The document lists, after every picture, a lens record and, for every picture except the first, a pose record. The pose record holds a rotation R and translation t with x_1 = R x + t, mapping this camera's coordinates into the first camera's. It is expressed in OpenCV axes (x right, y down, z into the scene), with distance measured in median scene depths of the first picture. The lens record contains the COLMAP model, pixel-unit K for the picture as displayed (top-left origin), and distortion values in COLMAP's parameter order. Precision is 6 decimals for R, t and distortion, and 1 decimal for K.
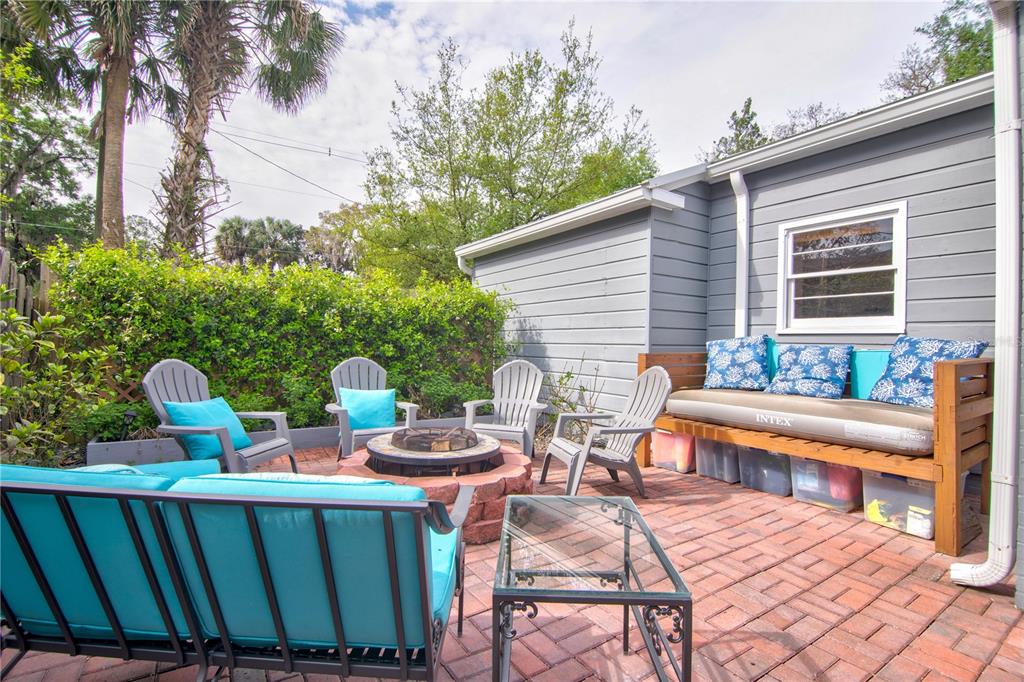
lens RADIAL K [[460.8, 0, 512.0], [0, 460.8, 341.0], [0, 0, 1]] dist [-0.005738, -0.009253]
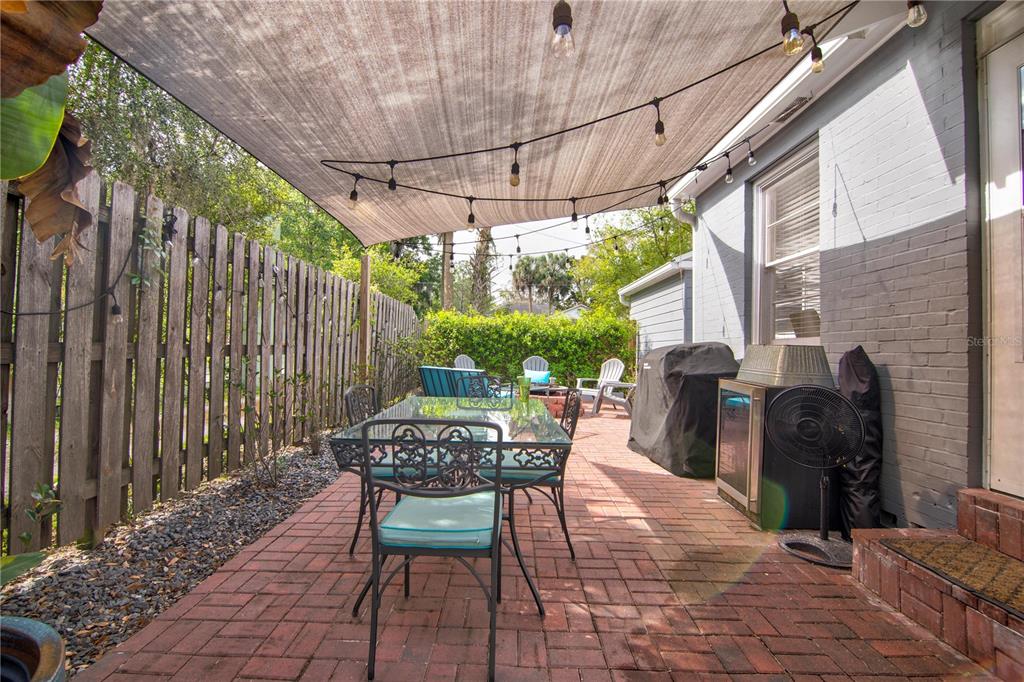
lens RADIAL K [[460.8, 0, 512.0], [0, 460.8, 341.0], [0, 0, 1]] dist [-0.005738, -0.009253]
pose [[0.832341, -0.014399, -0.554077, 0.608121], [-0.001917, 0.999582, -0.028856, 0.021504], [0.554261, 0.025080, 0.831965, -0.669859]]
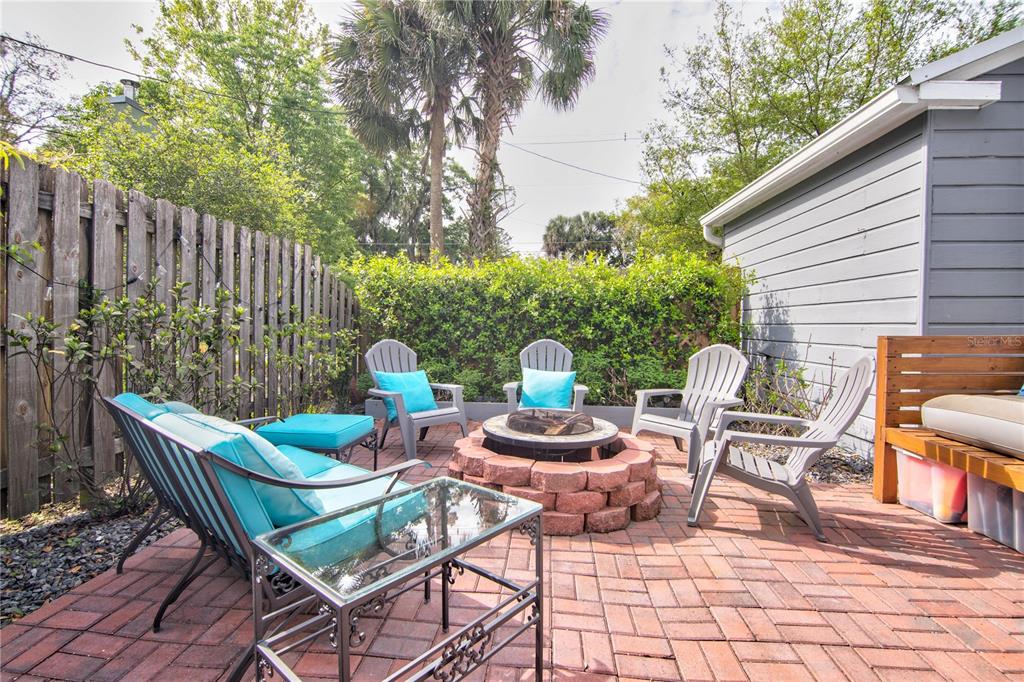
lens RADIAL K [[474.6, 0, 512.0], [0, 474.6, 341.0], [0, 0, 1]] dist [-0.001498, -0.010246]
pose [[0.787708, 0.007569, -0.616002, 0.213332], [0.012364, 0.999529, 0.028091, 0.005983], [0.615925, -0.029744, 0.787243, 0.088320]]
